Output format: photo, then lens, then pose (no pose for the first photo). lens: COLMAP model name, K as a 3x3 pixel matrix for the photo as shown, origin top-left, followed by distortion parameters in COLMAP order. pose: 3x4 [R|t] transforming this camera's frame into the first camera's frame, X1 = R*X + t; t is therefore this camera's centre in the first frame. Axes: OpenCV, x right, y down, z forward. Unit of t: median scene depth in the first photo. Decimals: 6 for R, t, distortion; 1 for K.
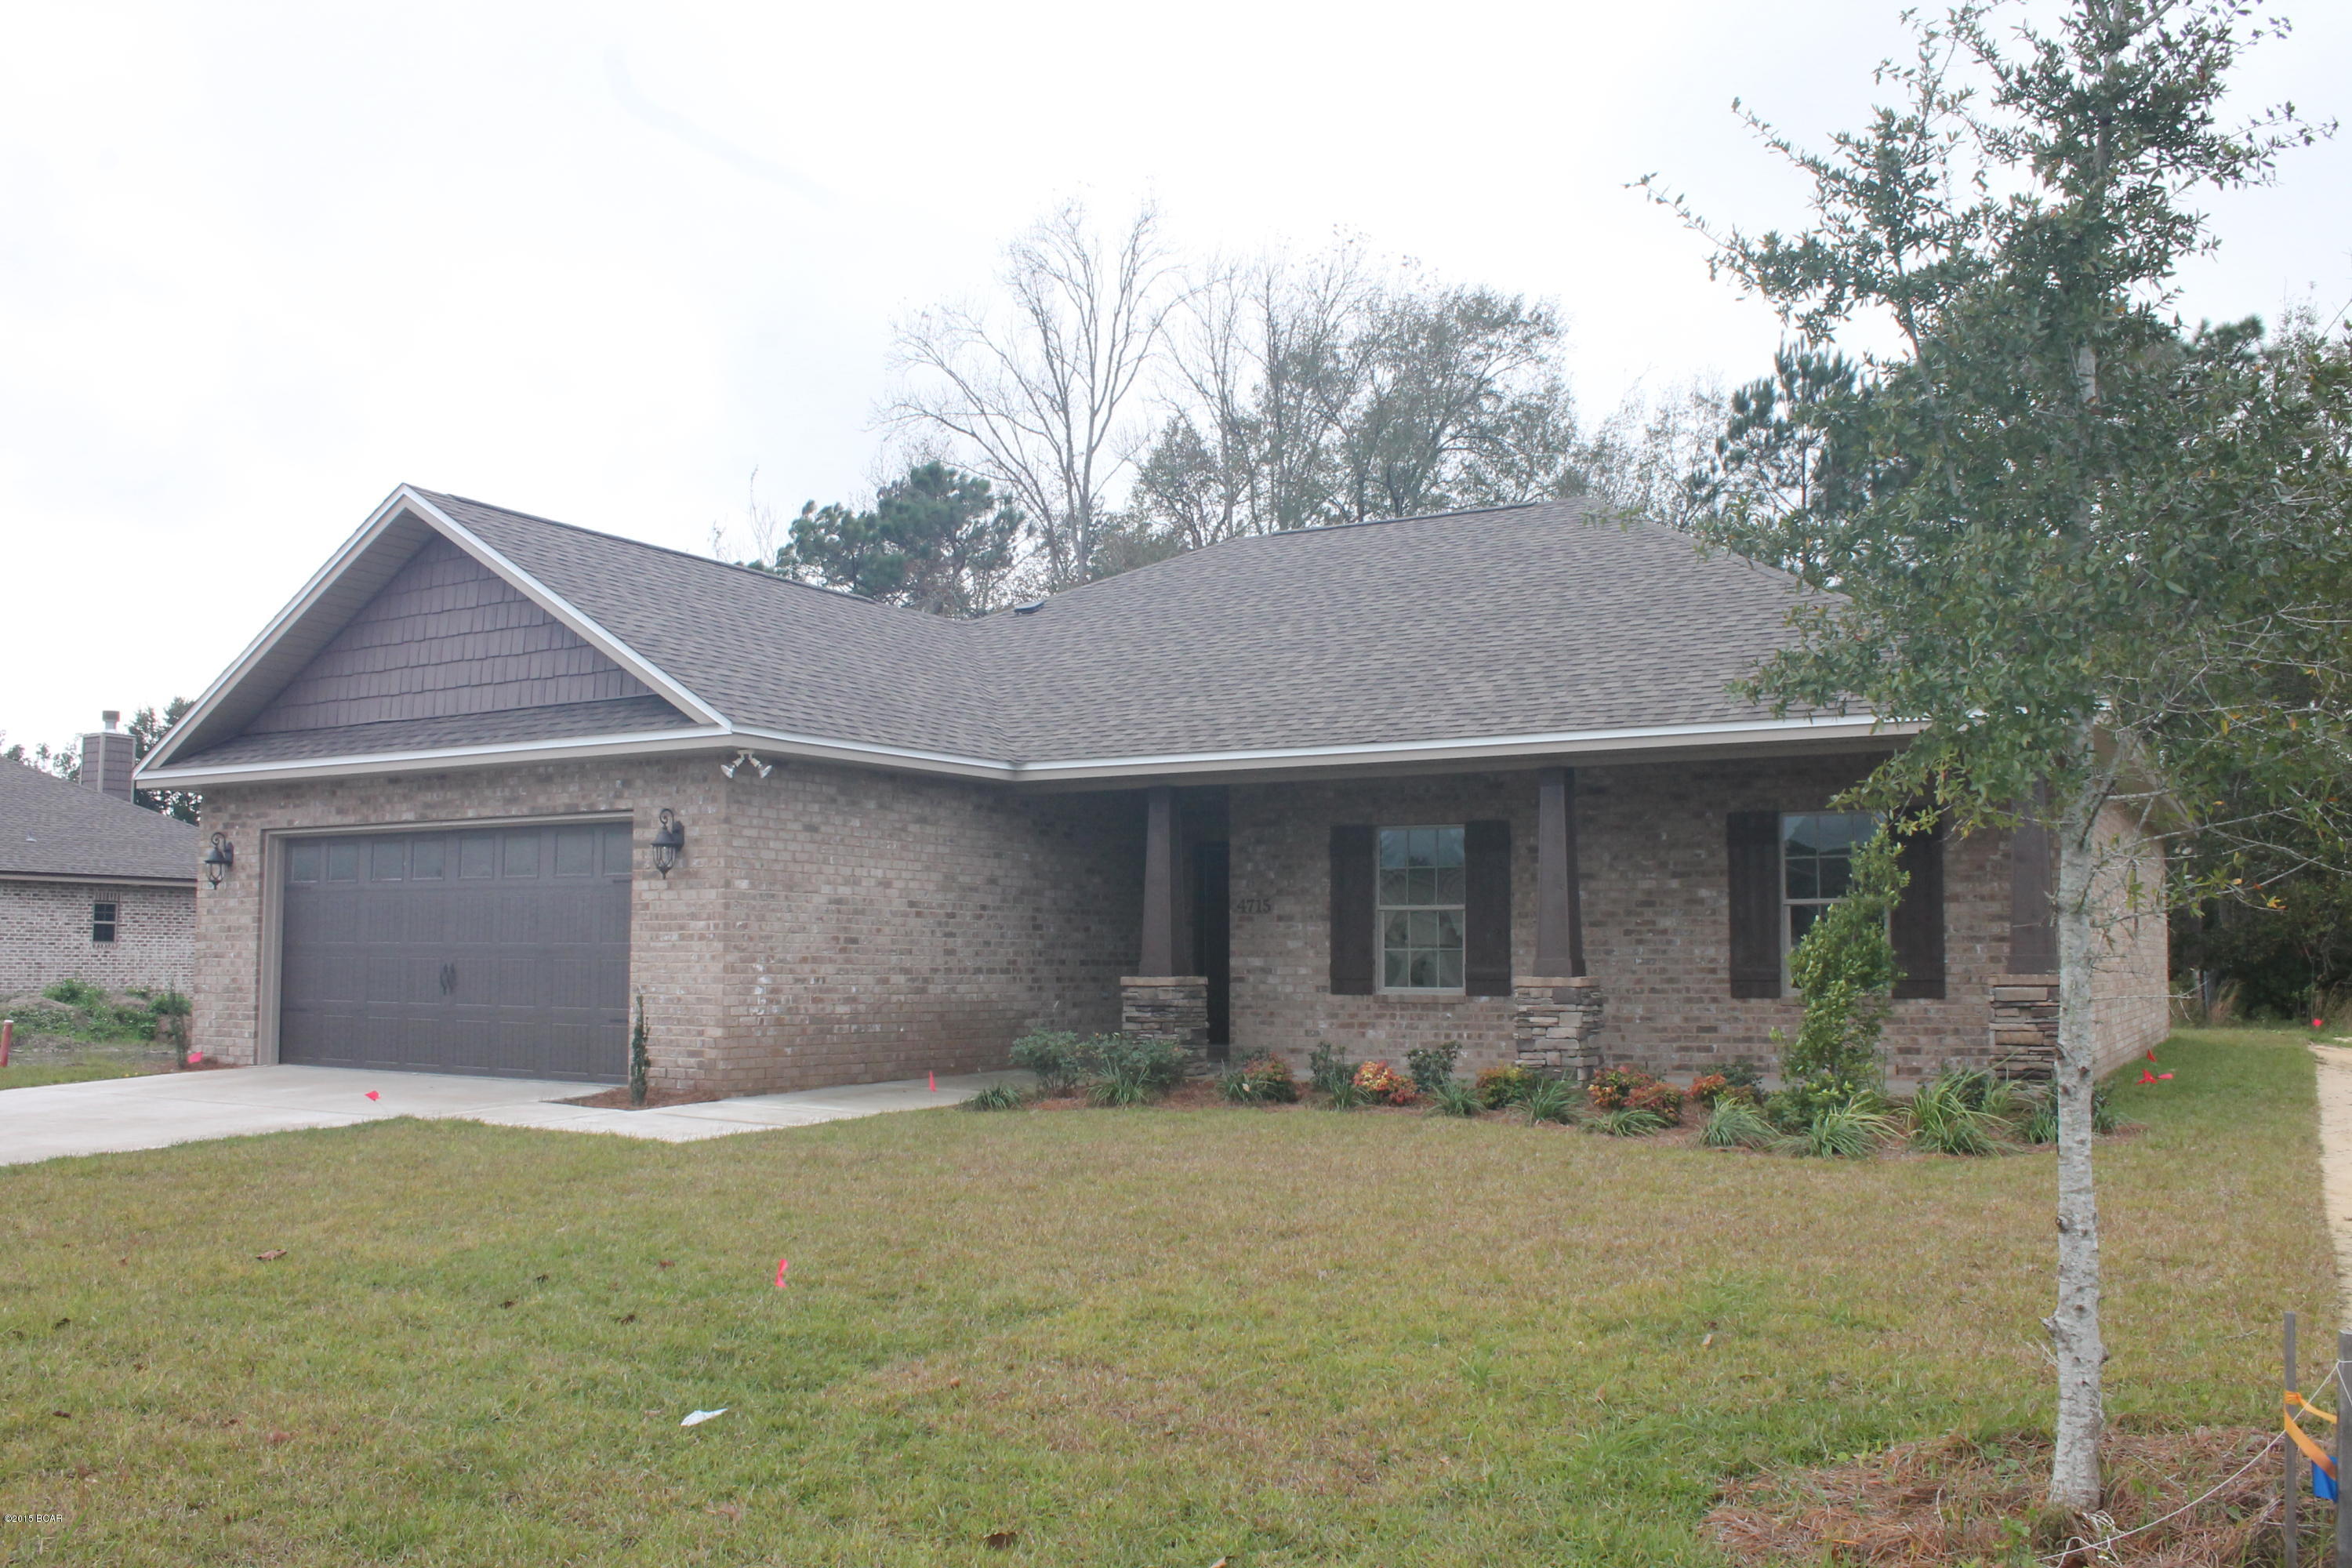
lens RADIAL K [[2011.3, 0, 1170.5], [0, 2011.3, 785.6], [0, 0, 1]] dist [-0.164406, 0.134455]
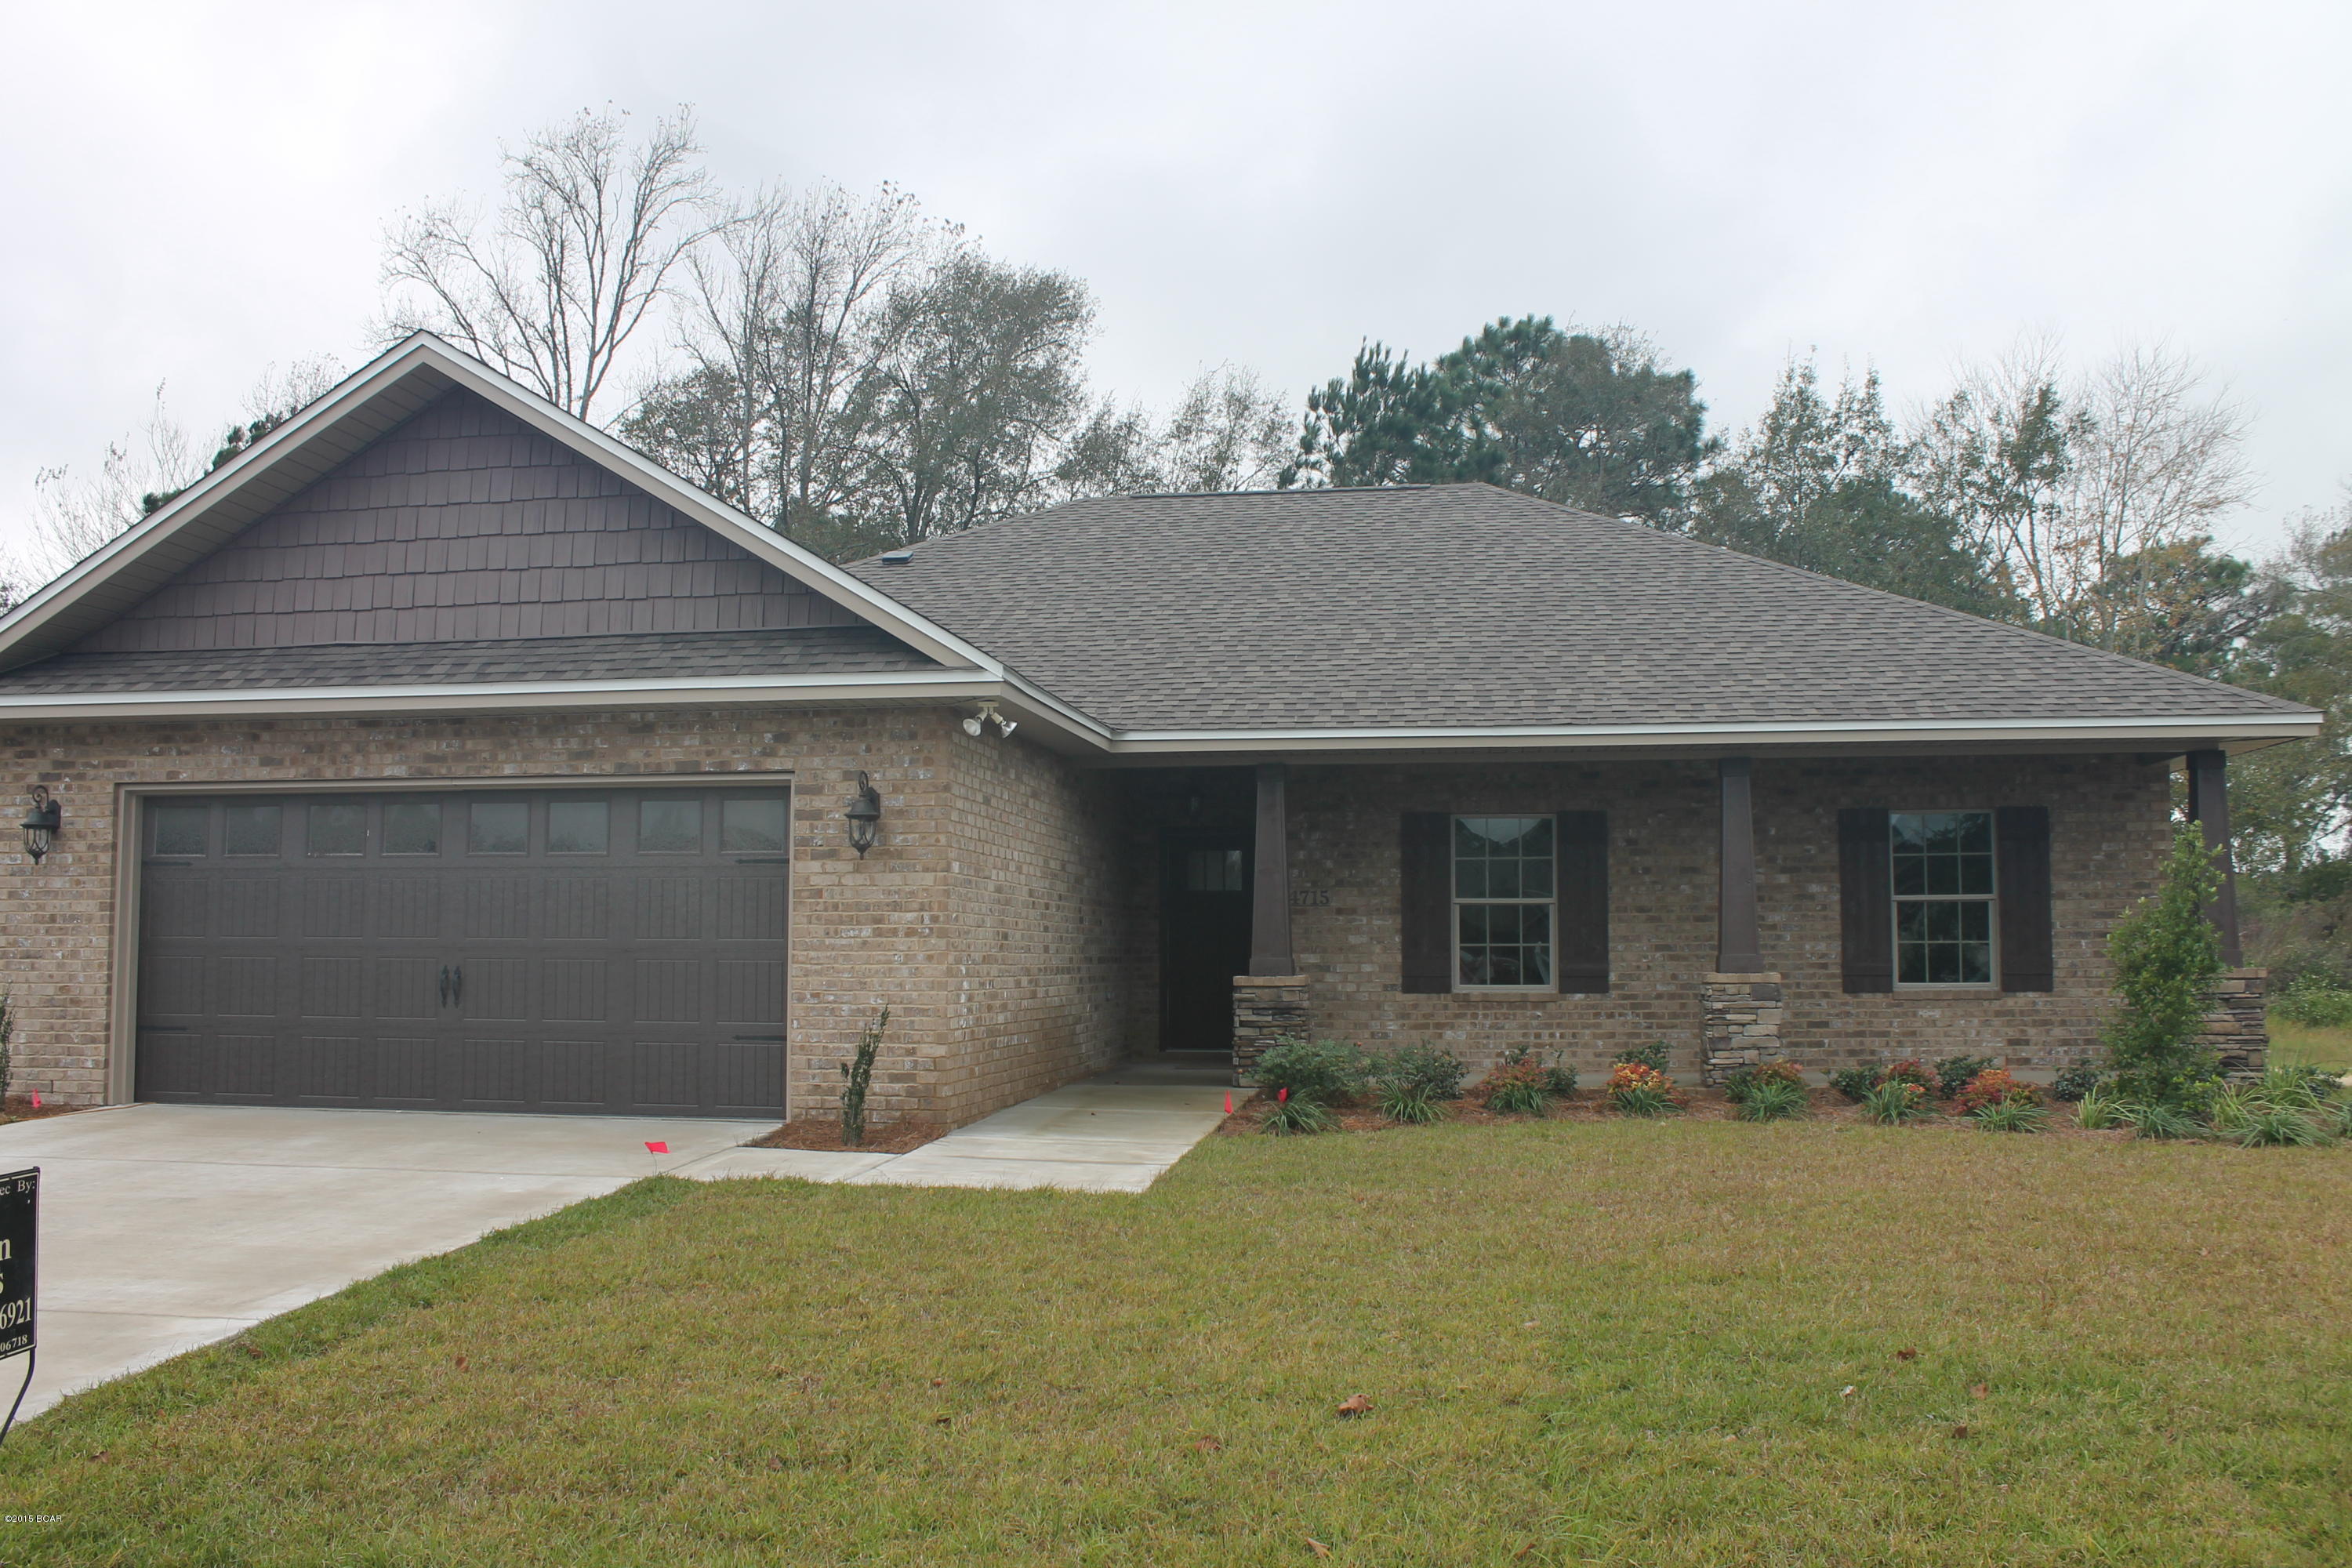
lens RADIAL K [[2011.3, 0, 1167.2], [0, 2011.3, 793.6], [0, 0, 1]] dist [-0.164406, 0.134455]
pose [[0.927988, 0.027510, 0.371593, -0.392989], [-0.030358, 0.999537, 0.001816, 0.013831], [-0.371371, -0.012966, 0.928394, 0.189092]]
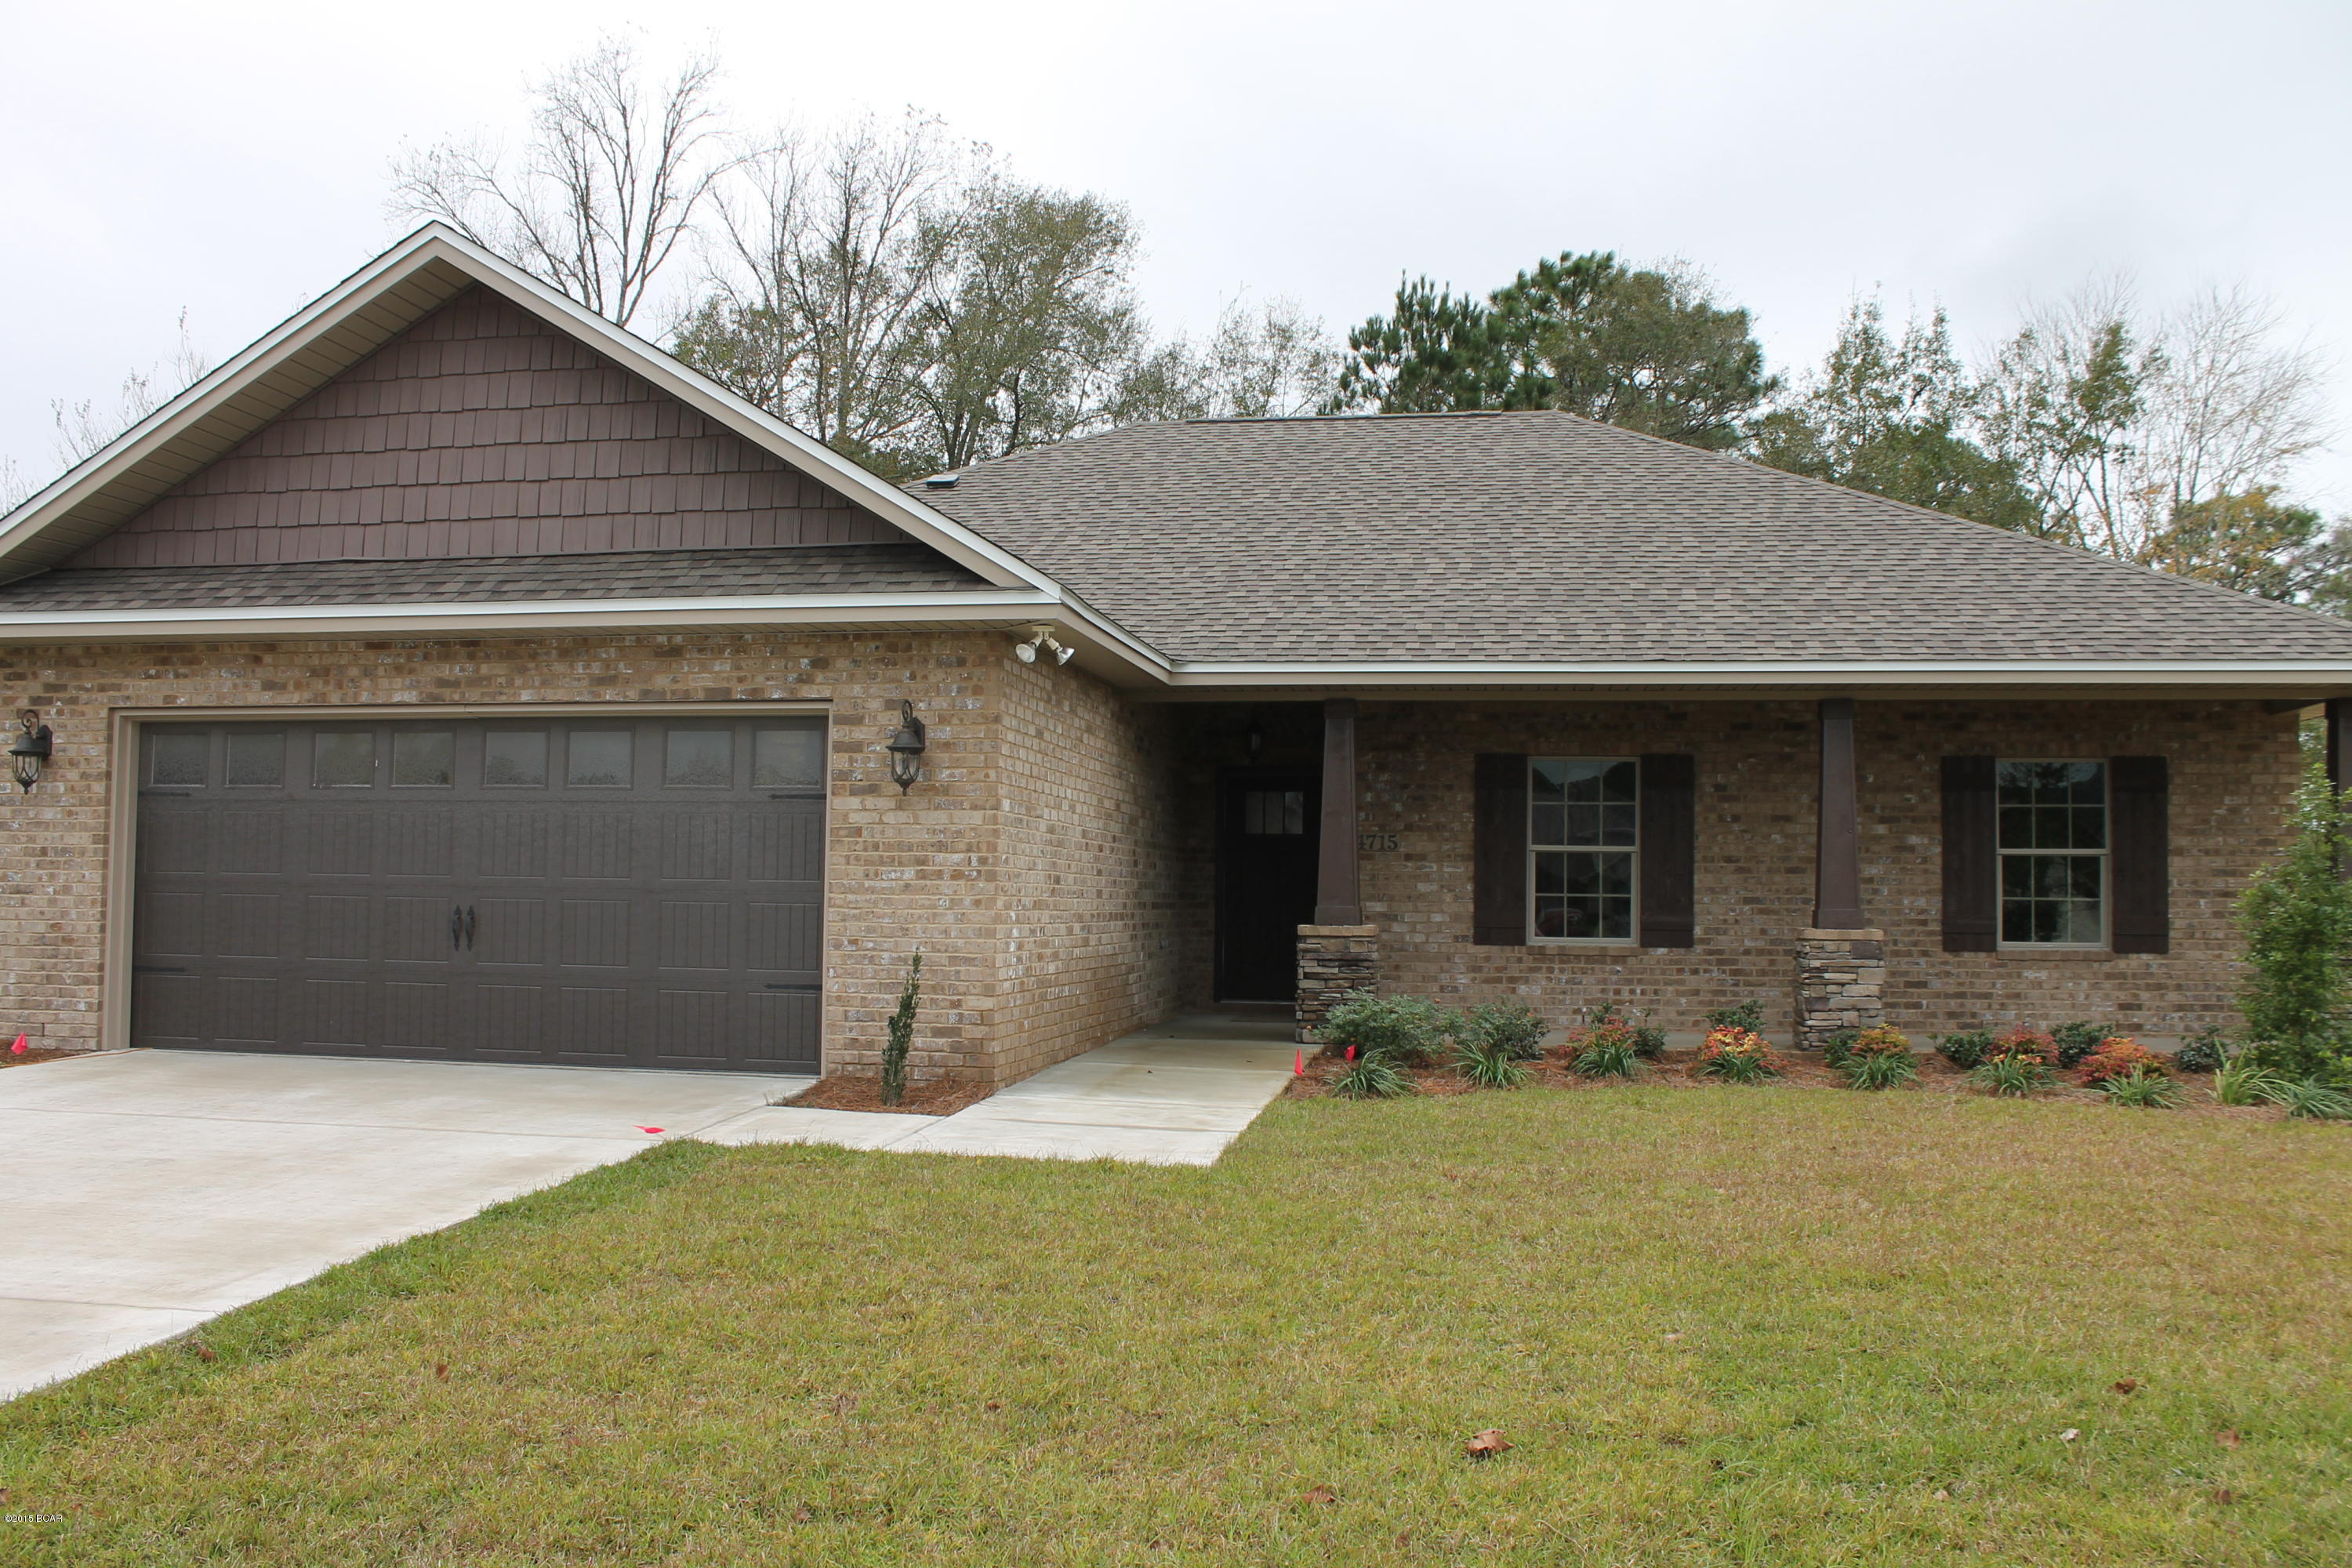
lens RADIAL K [[2011.3, 0, 1162.0], [0, 2011.3, 796.7], [0, 0, 1]] dist [-0.164406, 0.134455]
pose [[0.935447, 0.027064, 0.352430, -0.381455], [-0.041144, 0.998624, 0.032520, 0.017310], [-0.351065, -0.044921, 0.935273, 0.245197]]
